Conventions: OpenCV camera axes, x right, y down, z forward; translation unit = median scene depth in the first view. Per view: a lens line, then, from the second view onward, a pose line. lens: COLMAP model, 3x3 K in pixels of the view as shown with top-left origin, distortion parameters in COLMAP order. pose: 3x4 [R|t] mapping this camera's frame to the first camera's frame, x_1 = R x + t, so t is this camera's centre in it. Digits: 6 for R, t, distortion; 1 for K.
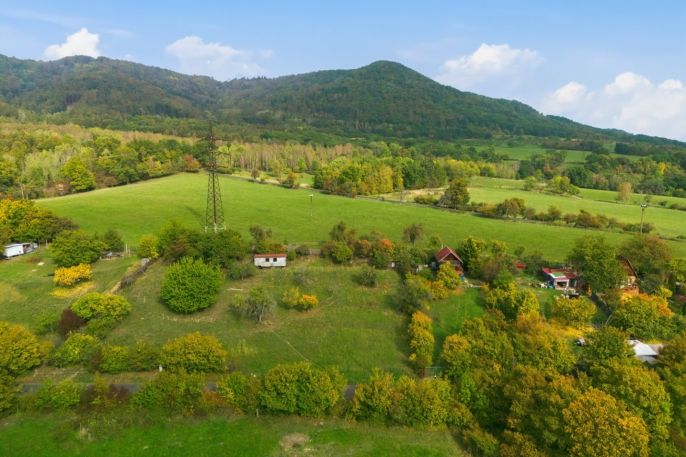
lens RADIAL K [[486.9, 0, 343.0], [0, 486.9, 228.5], [0, 0, 1]] dist [0.052332, -0.071338]
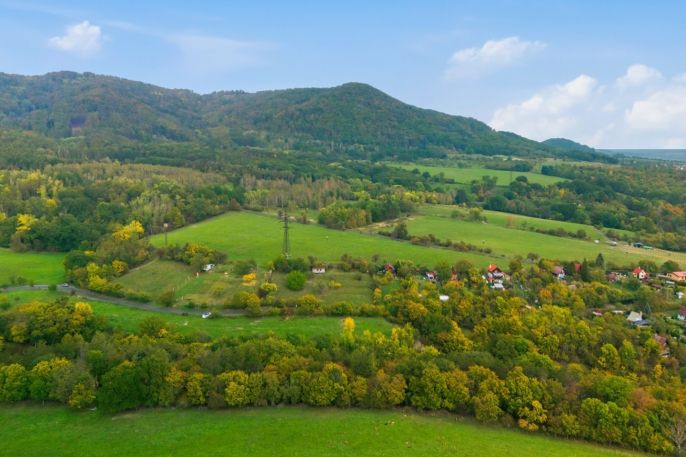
lens RADIAL K [[486.9, 0, 343.0], [0, 486.9, 228.5], [0, 0, 1]] dist [0.052332, -0.071338]
pose [[0.998138, -0.009548, 0.060246, -0.080698], [0.009546, 0.999954, 0.000319, -0.069316], [-0.060246, 0.000256, 0.998184, -0.693452]]
